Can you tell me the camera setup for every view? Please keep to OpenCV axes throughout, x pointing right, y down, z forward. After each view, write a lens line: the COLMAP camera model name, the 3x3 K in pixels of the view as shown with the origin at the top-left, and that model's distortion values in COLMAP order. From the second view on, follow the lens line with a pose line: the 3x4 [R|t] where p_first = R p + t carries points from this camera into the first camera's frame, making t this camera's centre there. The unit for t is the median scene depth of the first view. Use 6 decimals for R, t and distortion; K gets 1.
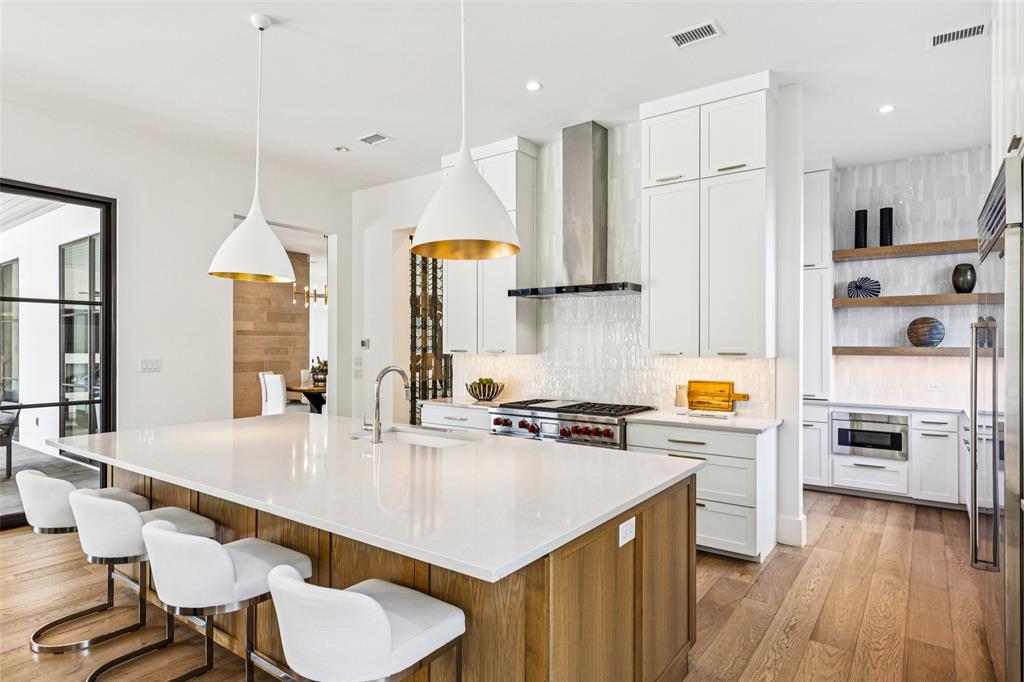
lens RADIAL K [[559.9, 0, 517.7], [0, 559.9, 339.7], [0, 0, 1]] dist [0.004745, 0.001348]
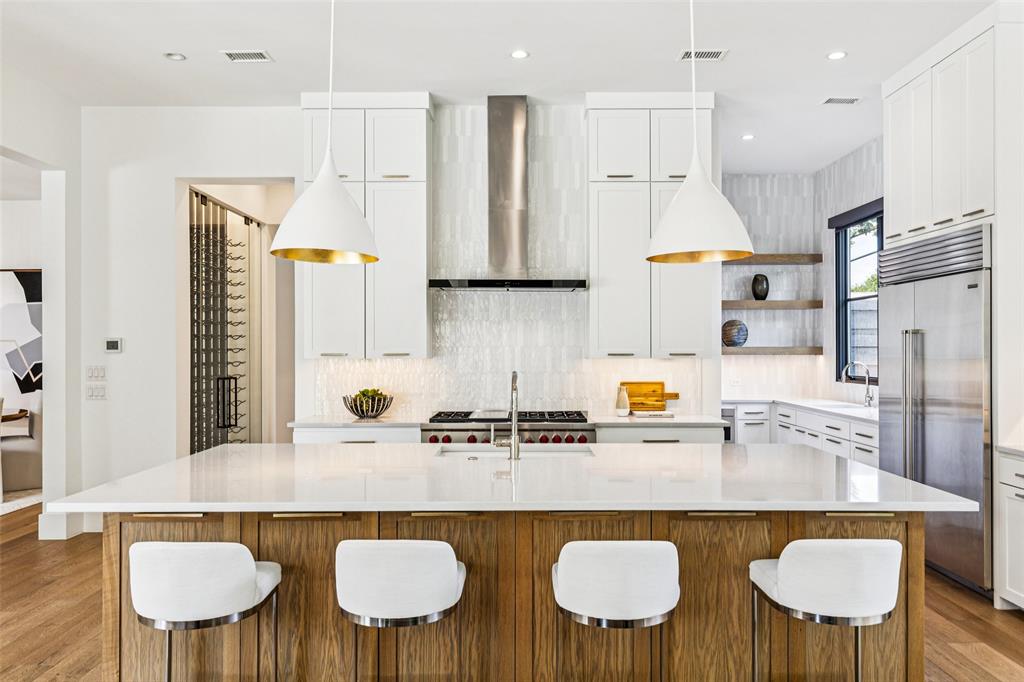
lens RADIAL K [[770.5, 0, 517.6], [0, 770.5, 345.0], [0, 0, 1]] dist [0.000272, 0.002434]
pose [[0.811511, -0.002620, 0.584331, -0.550371], [-0.002051, 0.999971, 0.007332, -0.001336], [-0.584333, -0.007148, 0.811483, 0.007360]]
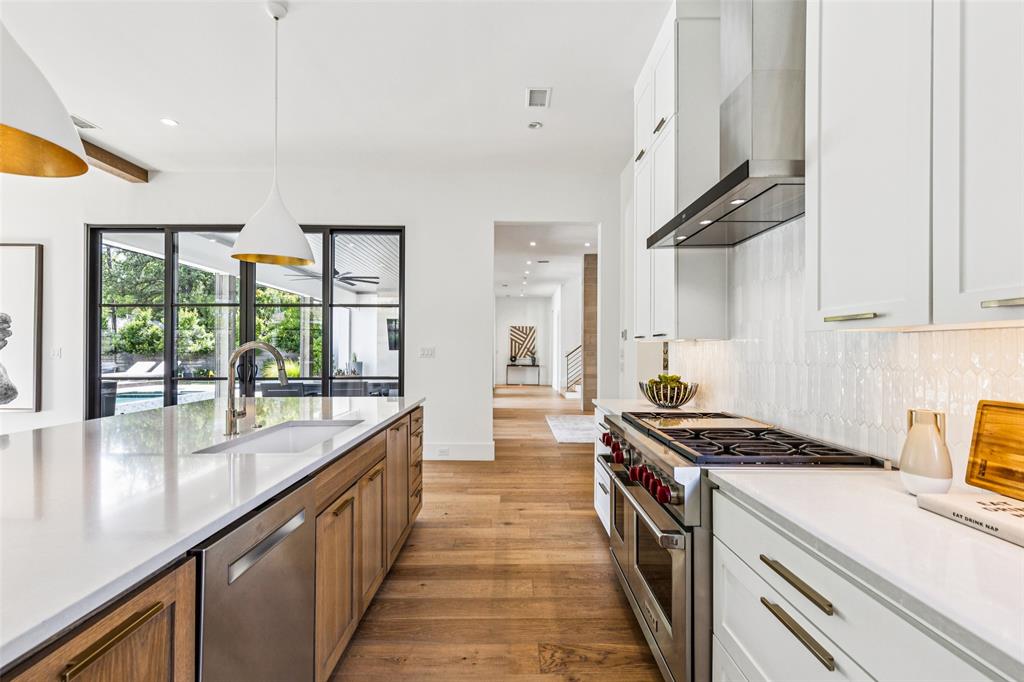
lens RADIAL K [[467.0, 0, 519.5], [0, 467.0, 345.8], [0, 0, 1]] dist [0.003775, -0.000128]
pose [[0.597359, -0.007841, -0.801935, 0.315834], [0.009982, 0.999947, -0.002341, 0.033088], [0.801912, -0.006607, 0.597406, 0.533353]]
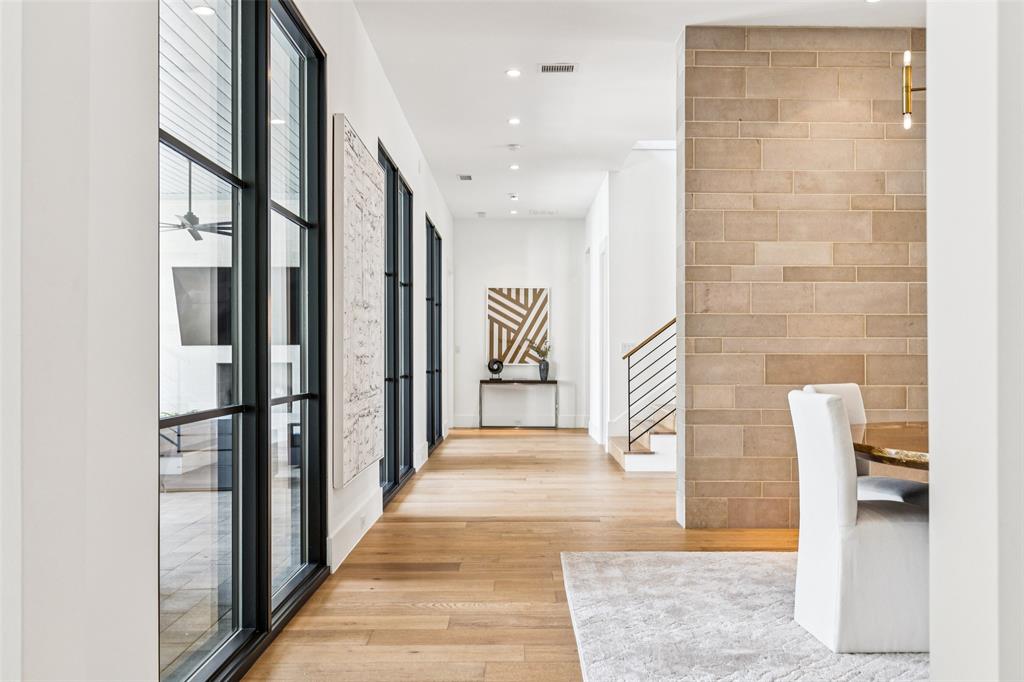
lens RADIAL K [[844.7, 0, 513.4], [0, 844.7, 344.9], [0, 0, 1]] dist [0.007511, 0.001712]
pose [[0.579564, -0.011348, -0.814847, -0.317644], [0.015105, 0.999881, -0.003181, 0.065272], [0.814786, -0.010465, 0.579667, 1.088943]]
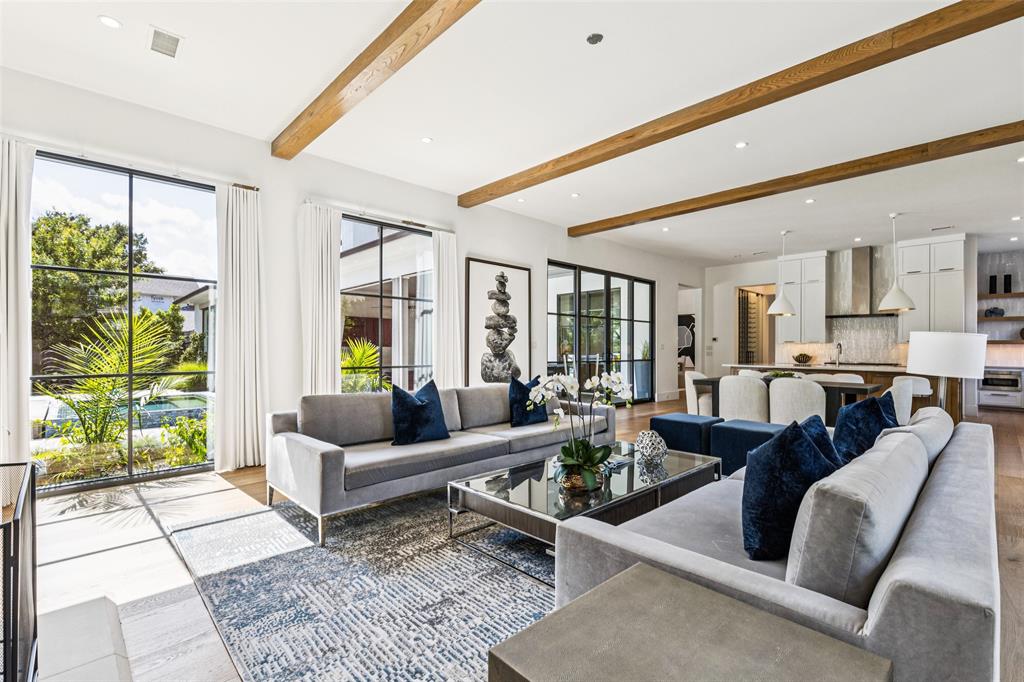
lens RADIAL K [[467.0, 0, 517.3], [0, 467.0, 343.1], [0, 0, 1]] dist [0.003775, -0.000128]
pose [[0.984937, 0.001615, -0.172907, -0.933866], [-0.002098, 0.999994, -0.002611, 0.034926], [0.172902, 0.002934, 0.984935, -1.154606]]
